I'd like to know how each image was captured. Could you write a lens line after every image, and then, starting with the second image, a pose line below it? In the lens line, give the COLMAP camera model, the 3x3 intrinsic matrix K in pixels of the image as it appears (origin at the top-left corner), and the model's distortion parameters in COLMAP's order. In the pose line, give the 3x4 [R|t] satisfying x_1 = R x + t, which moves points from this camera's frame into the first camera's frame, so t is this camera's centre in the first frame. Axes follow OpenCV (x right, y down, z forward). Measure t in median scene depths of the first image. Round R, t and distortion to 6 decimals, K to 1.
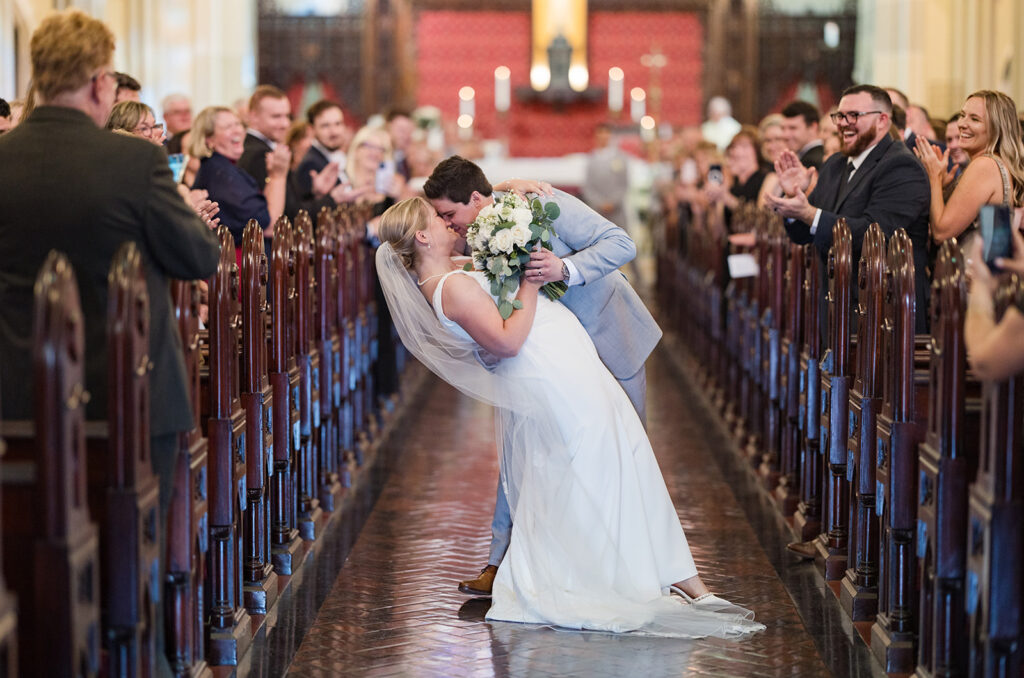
lens RADIAL K [[2640.3, 0, 512.4], [0, 2640.3, 339.3], [0, 0, 1]] dist [0.007626, 0.000000]
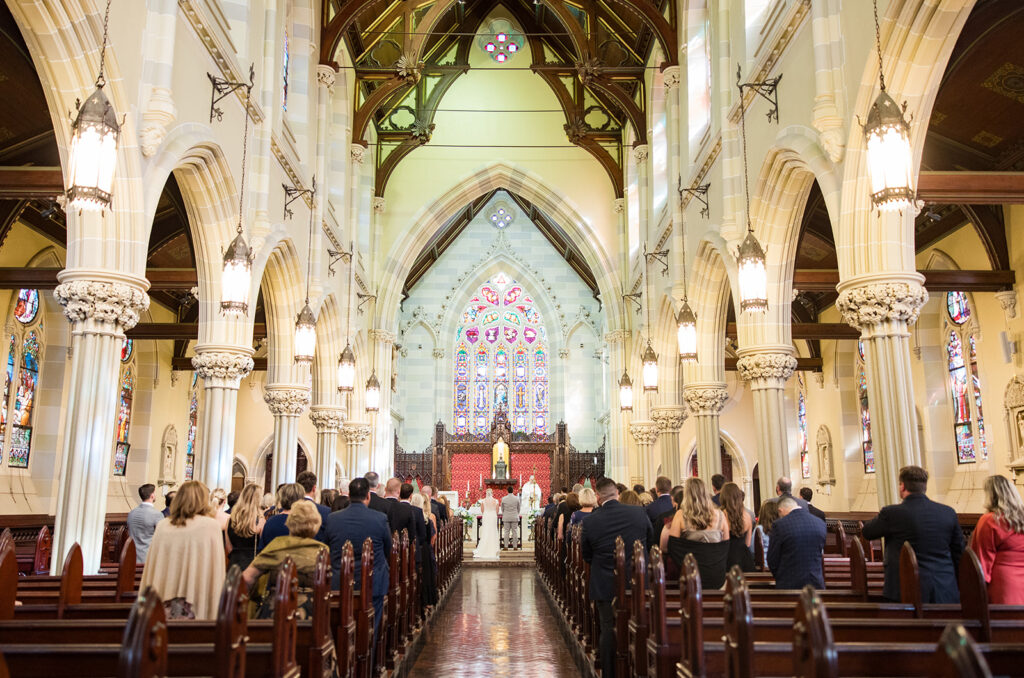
lens RADIAL K [[789.3, 0, 514.0], [0, 789.3, 339.1], [0, 0, 1]] dist [-0.006933, -0.002083]
pose [[0.999544, 0.002299, 0.030102, 0.010719], [0.005890, 0.963081, -0.269149, -0.020212], [-0.029609, 0.269203, 0.962628, 0.232919]]
